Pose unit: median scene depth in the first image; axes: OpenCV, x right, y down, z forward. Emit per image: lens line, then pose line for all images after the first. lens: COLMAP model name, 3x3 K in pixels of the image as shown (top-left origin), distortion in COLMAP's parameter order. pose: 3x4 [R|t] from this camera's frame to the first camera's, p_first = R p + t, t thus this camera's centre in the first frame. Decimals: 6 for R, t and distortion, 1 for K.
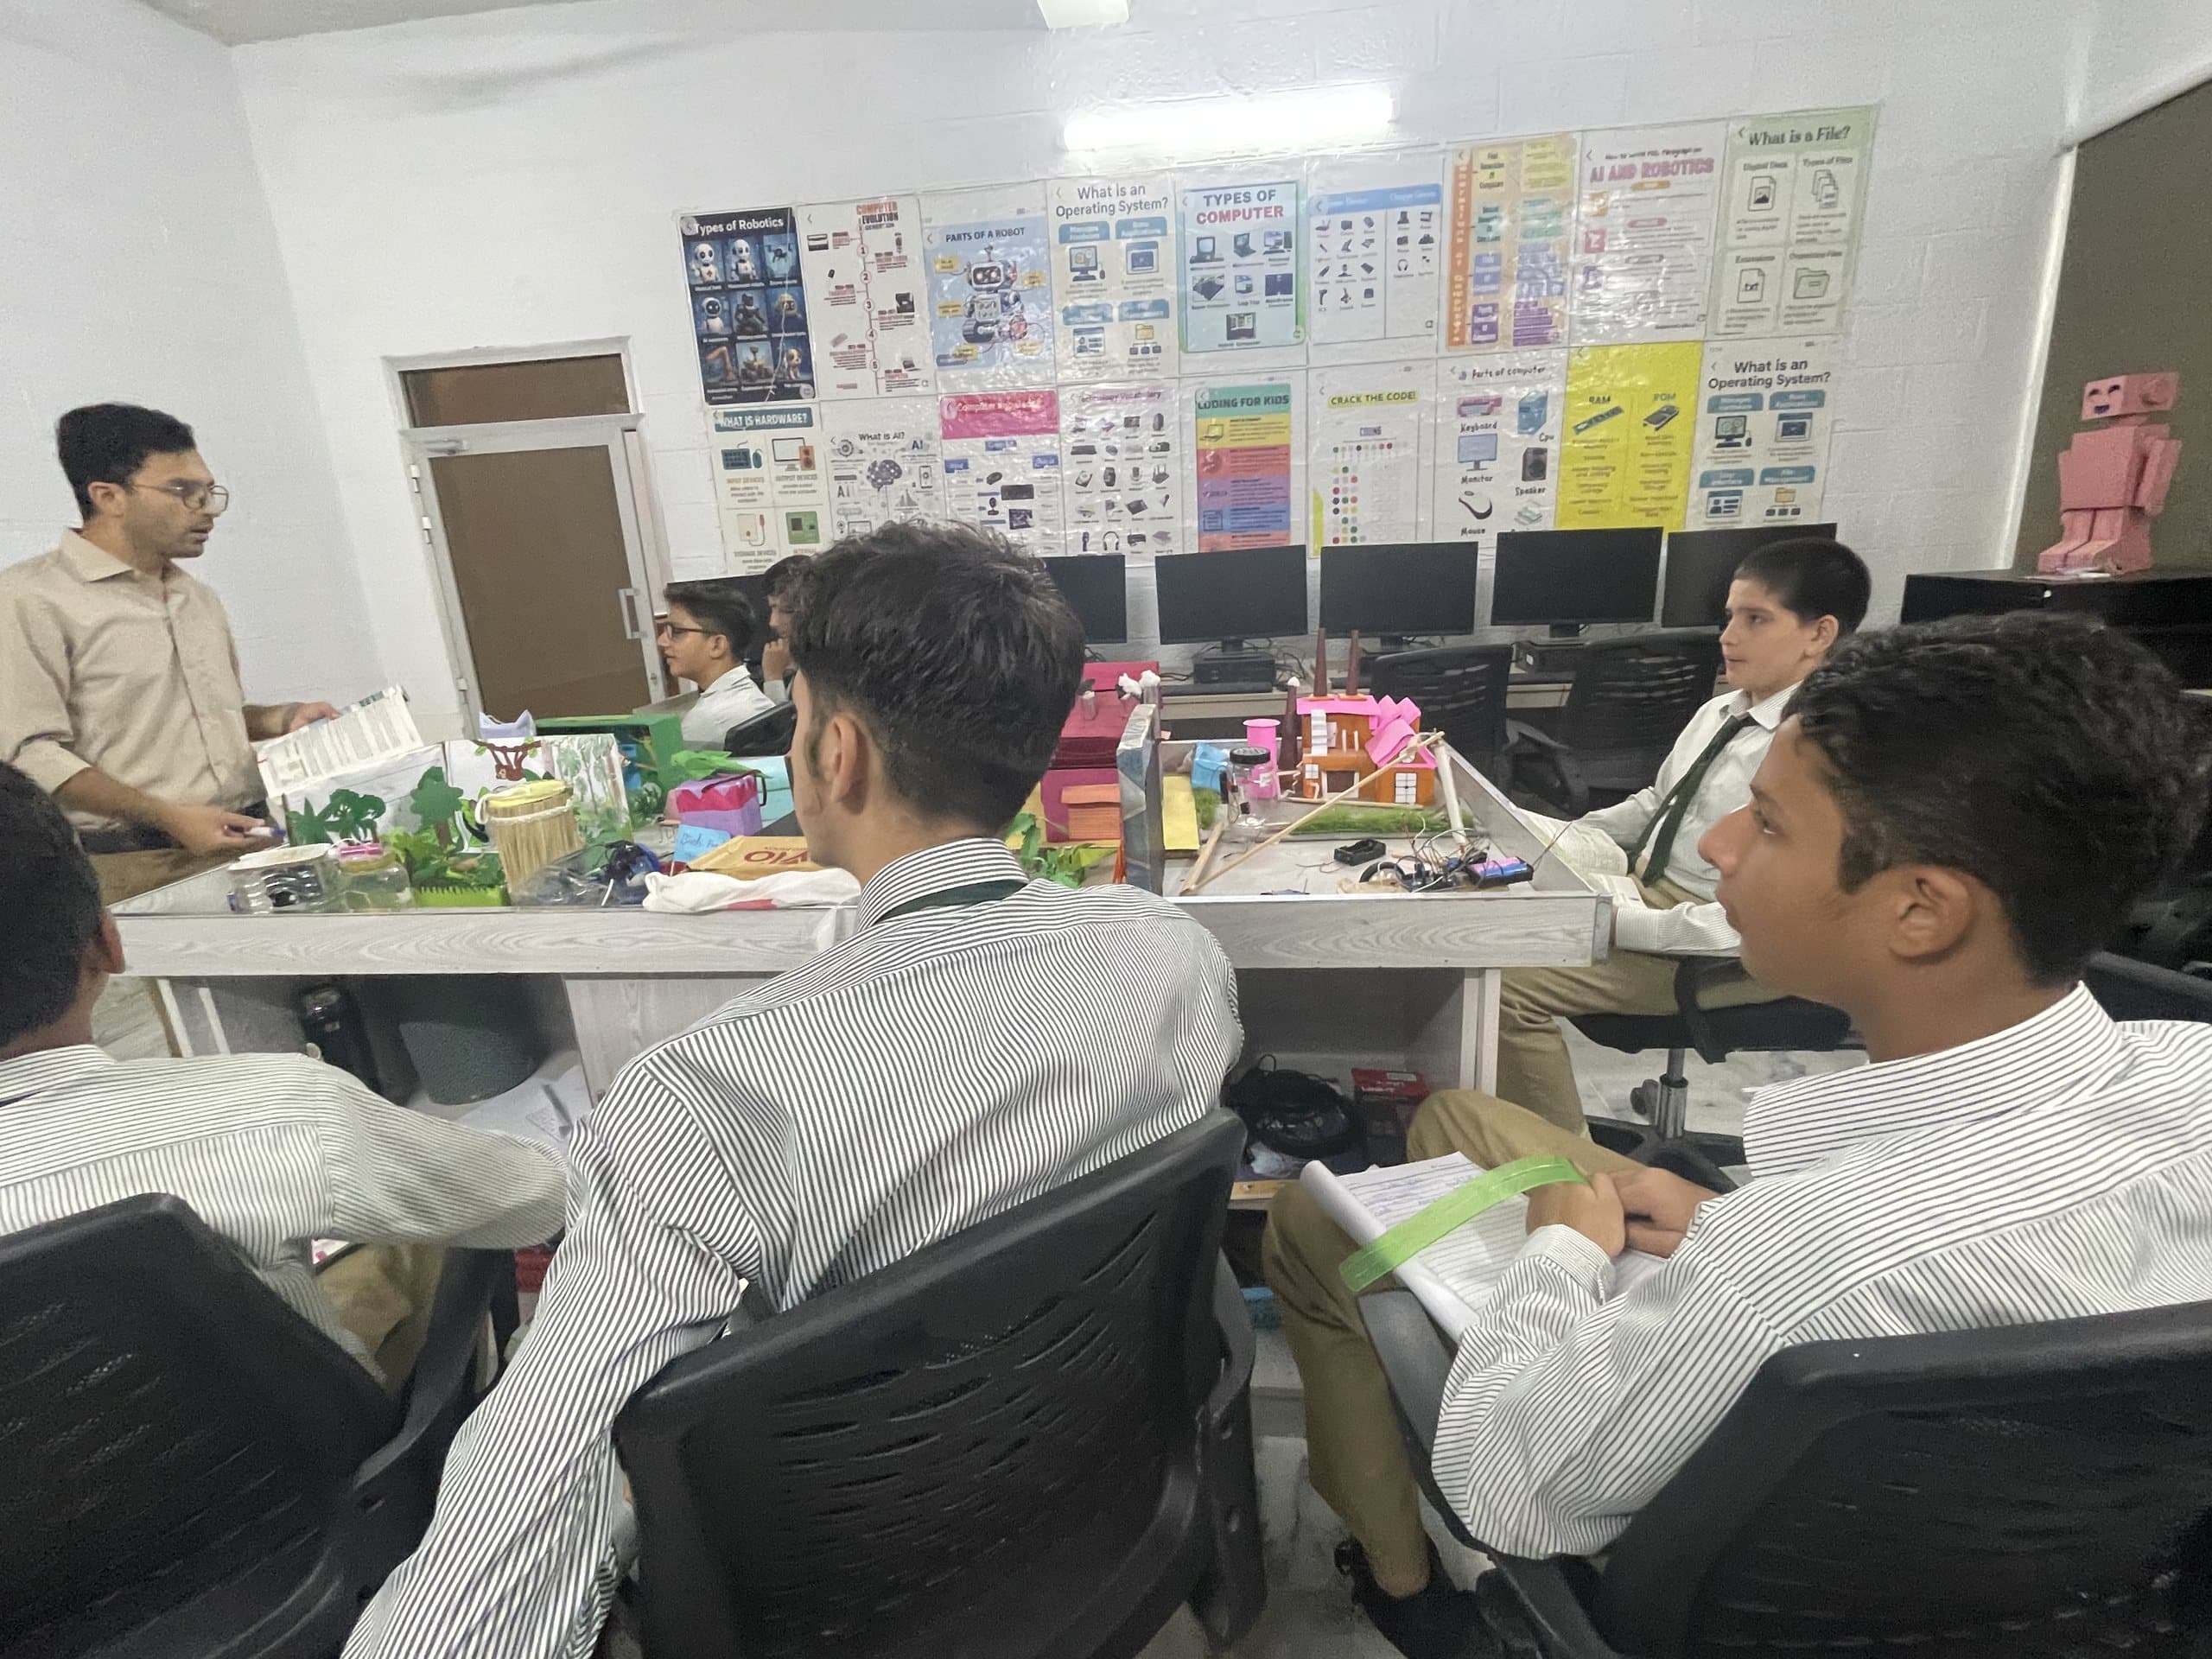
lens RADIAL K [[1054.2, 0, 1106.0], [0, 1054.2, 829.5], [0, 0, 1]] dist [-0.003087, -0.000820]
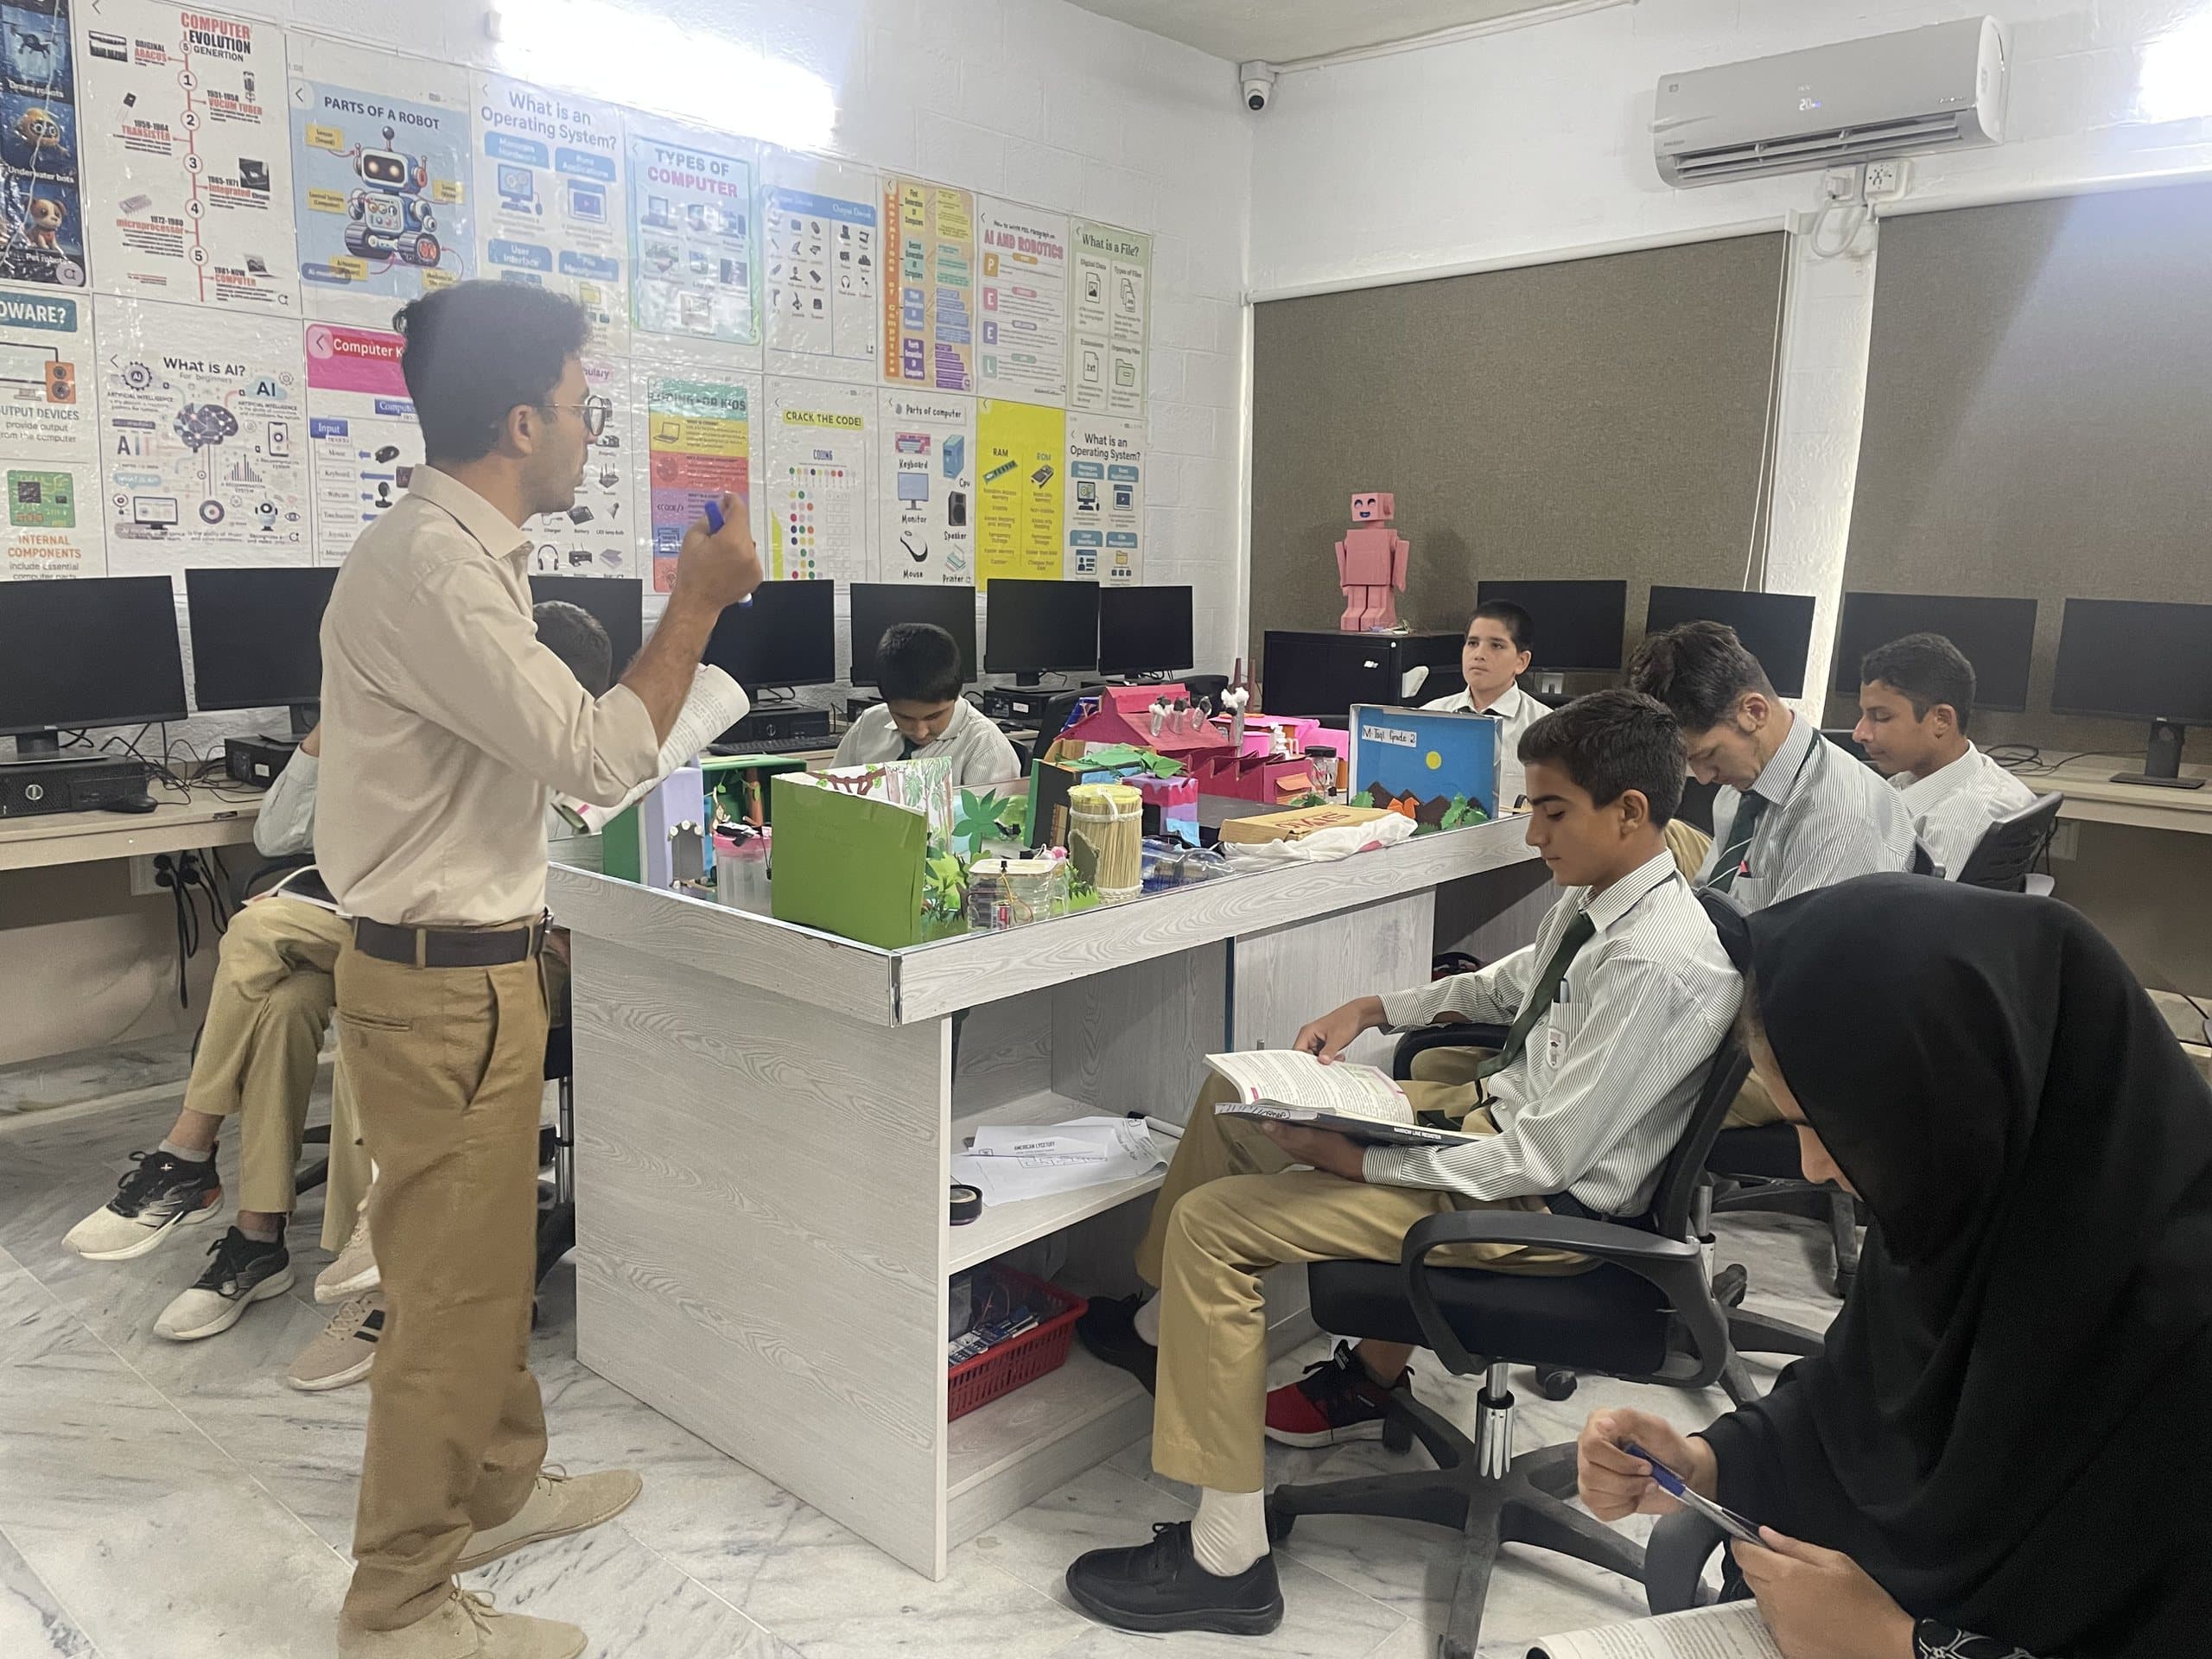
lens RADIAL K [[1658.4, 0, 1106.0], [0, 1658.4, 829.5], [0, 0, 1]] dist [0.039318, -0.064387]
pose [[0.583531, -0.067636, 0.809269, -0.758045], [0.168925, 0.984837, -0.039496, 0.022344], [-0.794327, 0.159752, 0.586108, 0.055639]]
